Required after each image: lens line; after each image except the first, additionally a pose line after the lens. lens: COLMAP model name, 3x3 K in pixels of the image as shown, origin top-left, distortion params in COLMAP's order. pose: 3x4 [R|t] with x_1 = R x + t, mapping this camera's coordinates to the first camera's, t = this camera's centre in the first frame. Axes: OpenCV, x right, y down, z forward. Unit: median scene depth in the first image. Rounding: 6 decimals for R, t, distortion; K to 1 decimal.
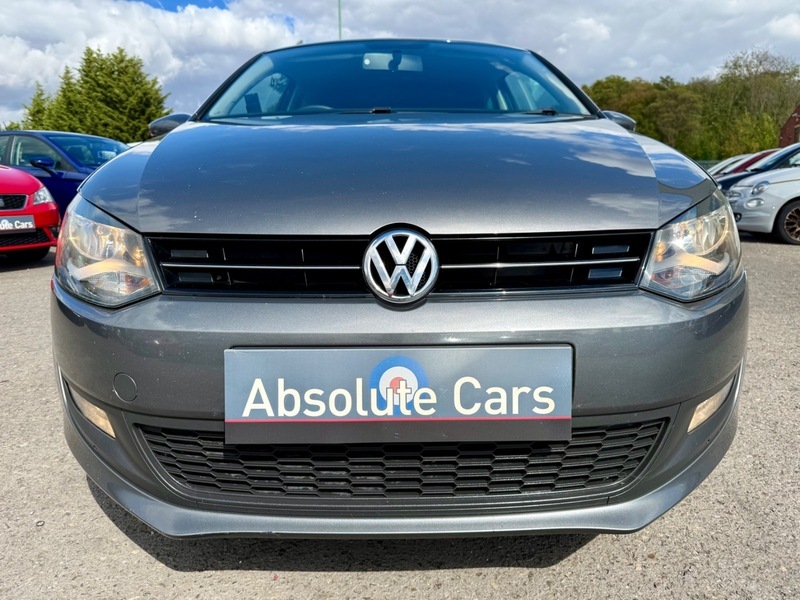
lens RADIAL K [[576.2, 0, 407.0], [0, 576.2, 297.7], [0, 0, 1]] dist [0.017221, -0.020507]
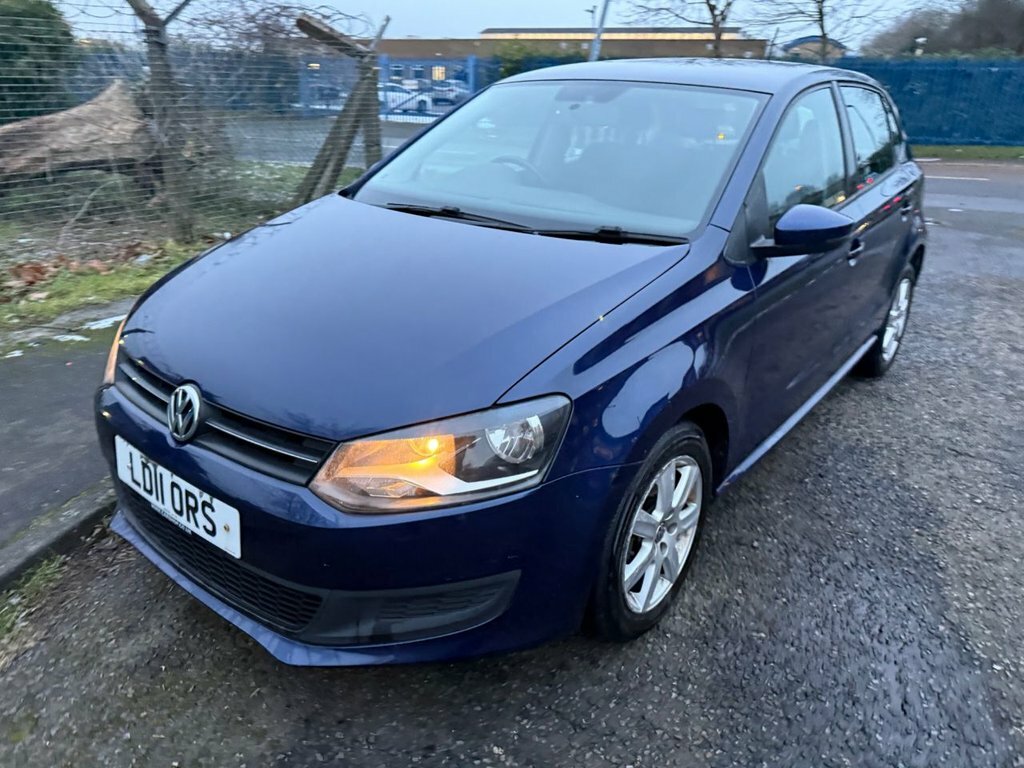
lens RADIAL K [[737.6, 0, 519.4], [0, 737.6, 385.6], [0, 0, 1]] dist [0.017221, -0.020507]
pose [[0.778256, 0.272531, -0.565725, 1.570198], [-0.149094, 0.955345, 0.255120, -0.676342], [0.609991, -0.114202, 0.784136, 0.120745]]
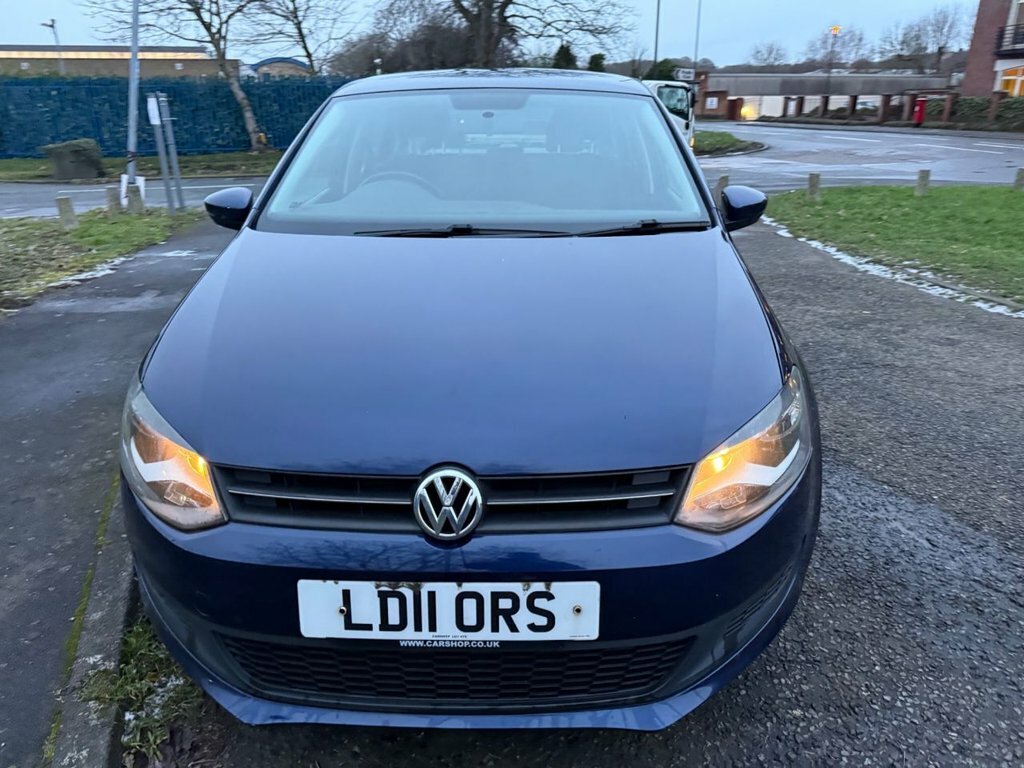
lens RADIAL K [[737.6, 0, 518.3], [0, 737.6, 385.4], [0, 0, 1]] dist [0.017221, -0.020507]
pose [[0.999526, 0.021287, -0.022239, 0.144702], [-0.016903, 0.983249, 0.181484, -0.521105], [0.025730, -0.181022, 0.983142, -0.301868]]
